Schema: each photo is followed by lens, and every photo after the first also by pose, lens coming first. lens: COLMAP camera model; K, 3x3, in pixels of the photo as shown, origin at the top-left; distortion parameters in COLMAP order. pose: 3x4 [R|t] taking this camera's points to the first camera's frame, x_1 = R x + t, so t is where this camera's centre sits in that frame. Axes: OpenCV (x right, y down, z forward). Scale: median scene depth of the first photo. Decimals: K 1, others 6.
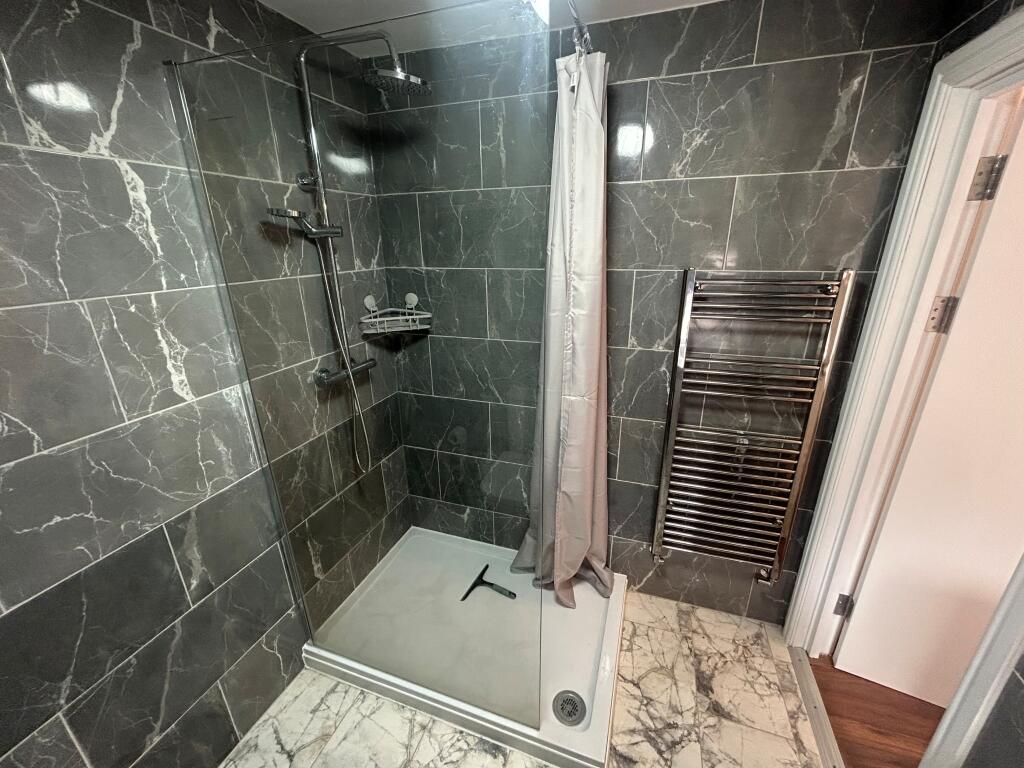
lens RADIAL K [[412.1, 0, 512.0], [0, 412.1, 384.0], [0, 0, 1]] dist [0.000189, 0.000250]
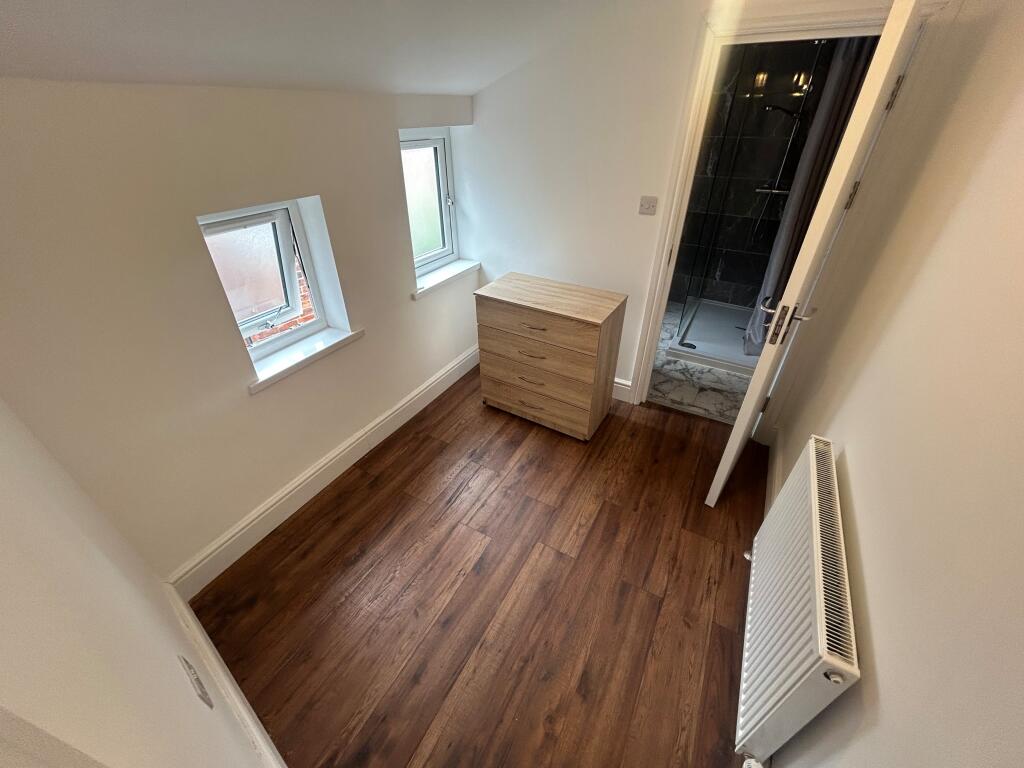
lens RADIAL K [[412.1, 0, 512.0], [0, 412.1, 384.0], [0, 0, 1]] dist [0.000189, 0.000250]
pose [[-0.187704, 0.563198, -0.804721, 2.499870], [-0.315363, 0.741351, 0.592407, -0.147043], [0.930222, 0.364976, 0.038457, 0.043243]]
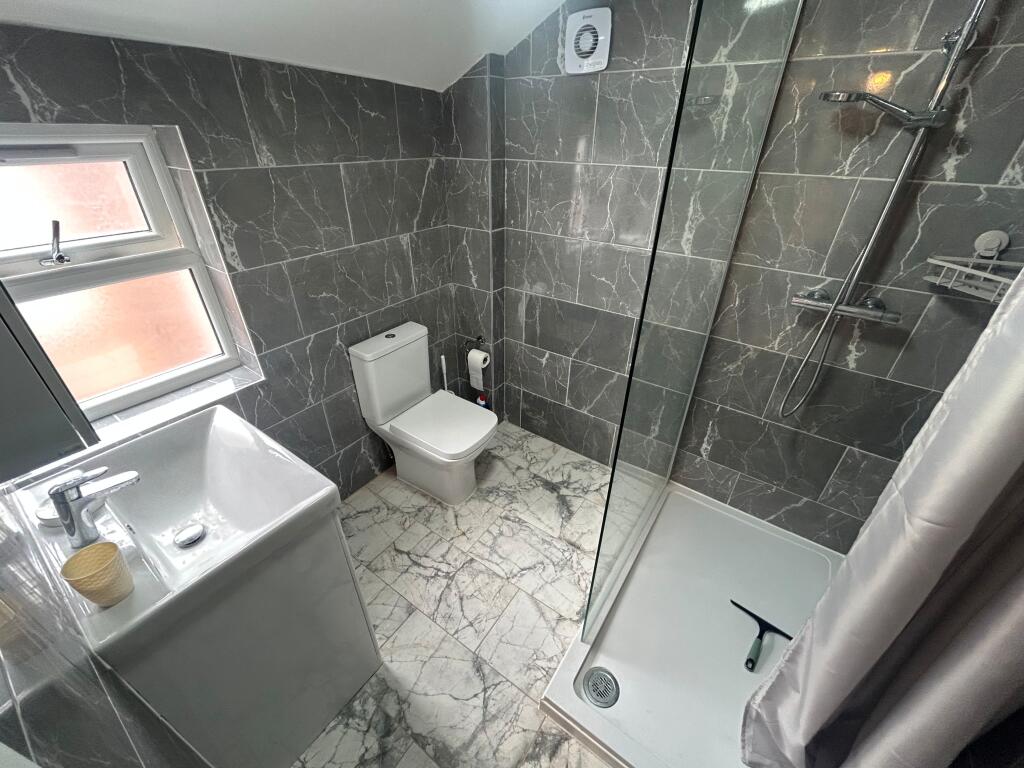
lens RADIAL K [[412.1, 0, 512.0], [0, 412.1, 384.0], [0, 0, 1]] dist [0.000189, 0.000250]
pose [[-0.272316, 0.505818, -0.818530, 0.644754], [-0.329945, 0.750015, 0.573248, -0.203785], [0.903870, 0.426175, -0.037349, 0.594990]]
